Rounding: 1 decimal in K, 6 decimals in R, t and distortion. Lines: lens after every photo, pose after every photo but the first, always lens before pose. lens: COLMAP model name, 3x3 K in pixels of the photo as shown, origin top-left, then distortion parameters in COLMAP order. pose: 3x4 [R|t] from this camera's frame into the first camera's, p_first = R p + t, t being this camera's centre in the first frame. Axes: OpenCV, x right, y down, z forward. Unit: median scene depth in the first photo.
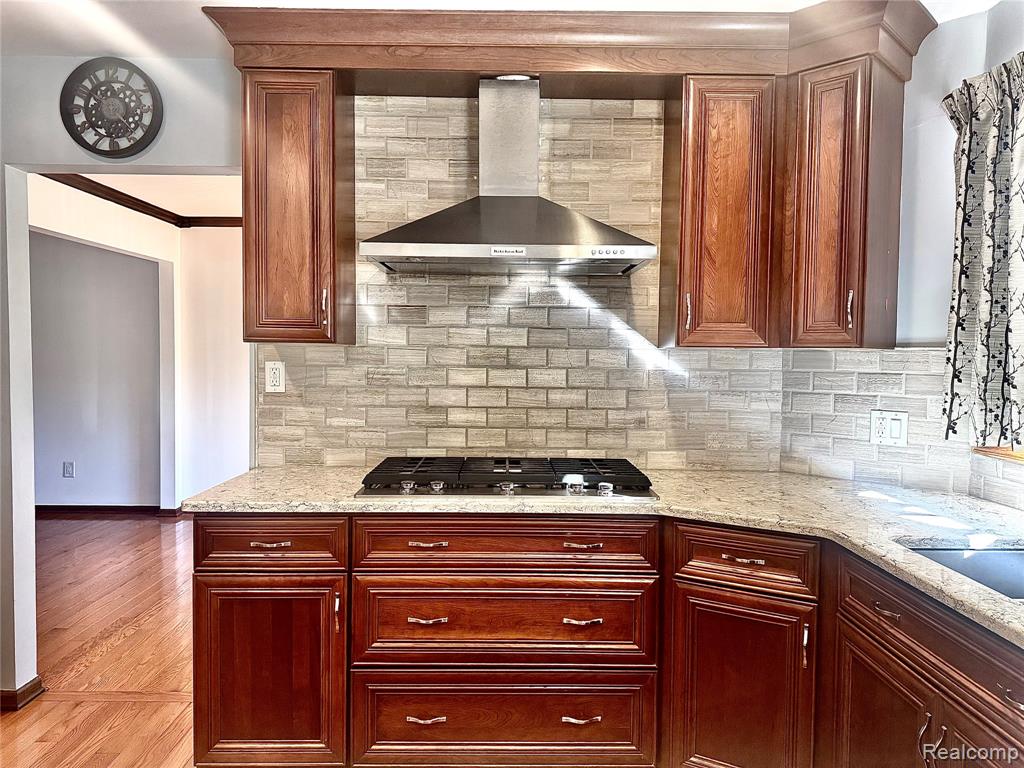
lens RADIAL K [[720.9, 0, 509.3], [0, 720.9, 387.1], [0, 0, 1]] dist [0.075927, -0.077390]
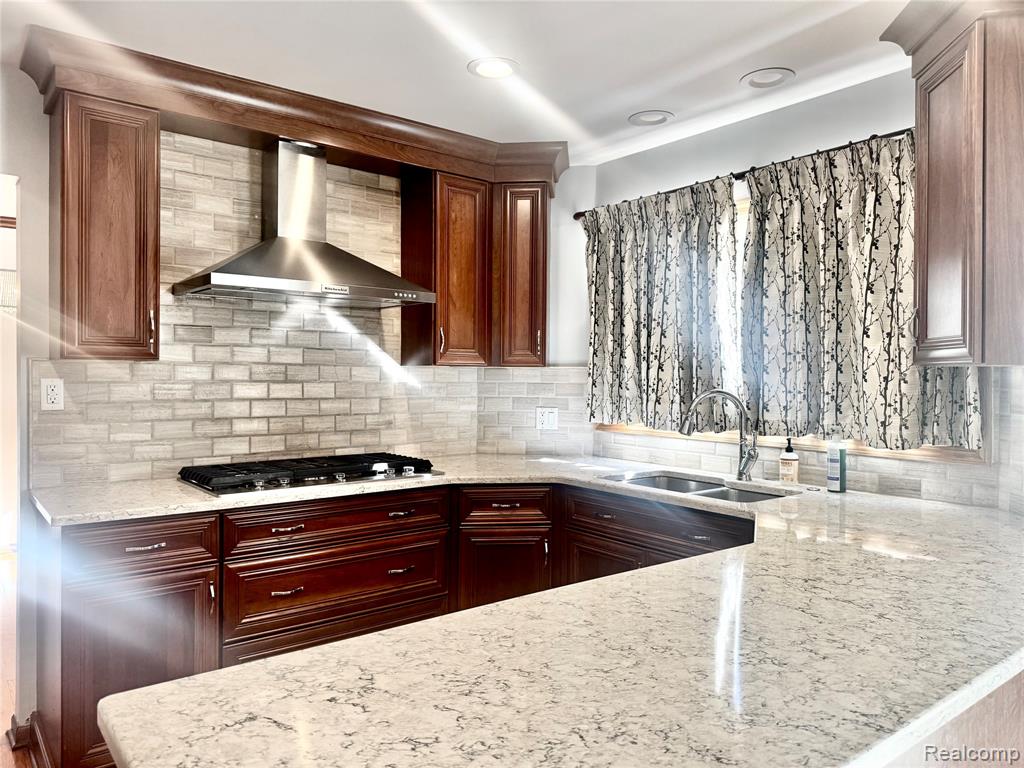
lens RADIAL K [[720.9, 0, 519.9], [0, 720.9, 383.0], [0, 0, 1]] dist [0.075927, -0.077390]
pose [[0.786082, -0.011778, 0.618010, -0.435766], [0.027215, 0.999508, -0.015568, 0.003128], [-0.617523, 0.029057, 0.786016, -0.157609]]
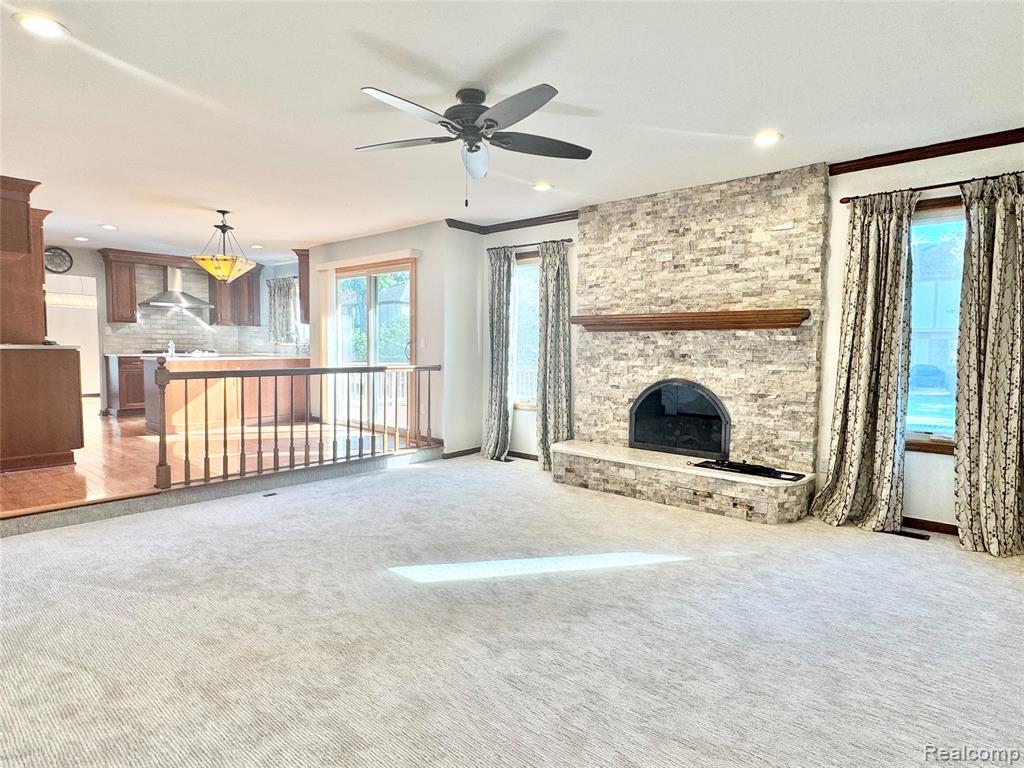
lens RADIAL K [[561.5, 0, 511.4], [0, 561.5, 382.2], [0, 0, 1]] dist [-0.004845, -0.002343]
pose [[0.654947, -0.055584, 0.753628, -1.208420], [0.028973, 0.998405, 0.048458, 0.182467], [-0.755119, -0.009902, 0.655513, -2.691489]]
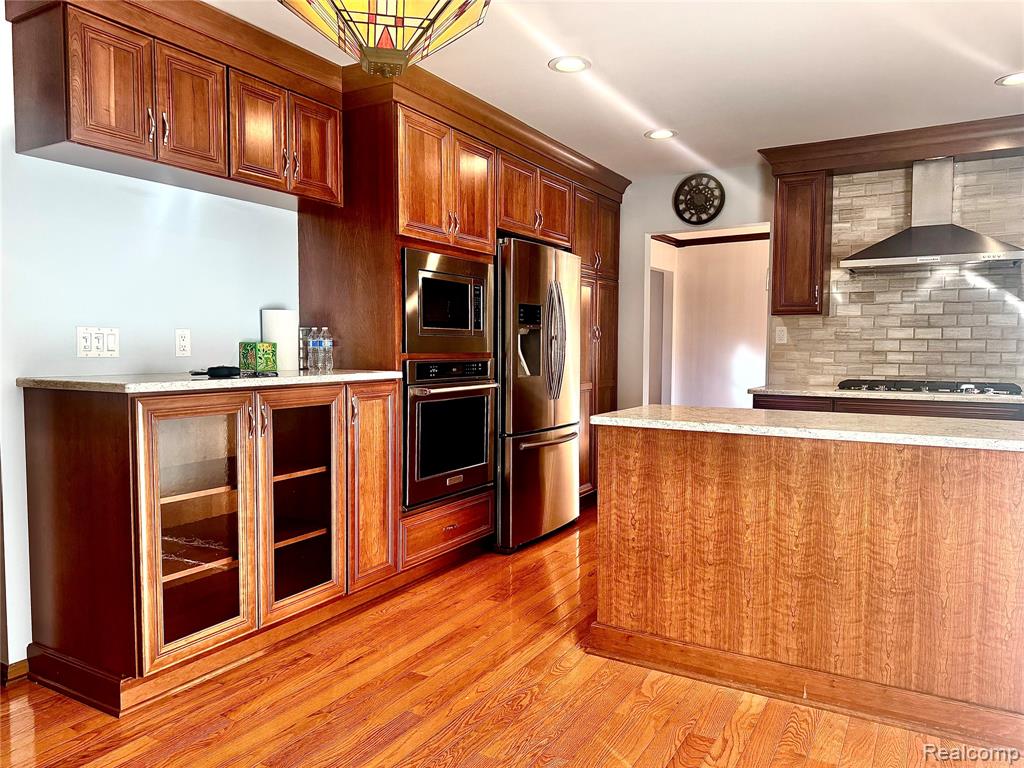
lens RADIAL K [[720.9, 0, 530.7], [0, 720.9, 386.5], [0, 0, 1]] dist [0.075927, -0.077390]
pose [[0.866512, 0.020217, -0.498747, 0.047420], [-0.015378, 0.999786, 0.013810, 0.099915], [0.498920, -0.004297, 0.866637, -0.905637]]
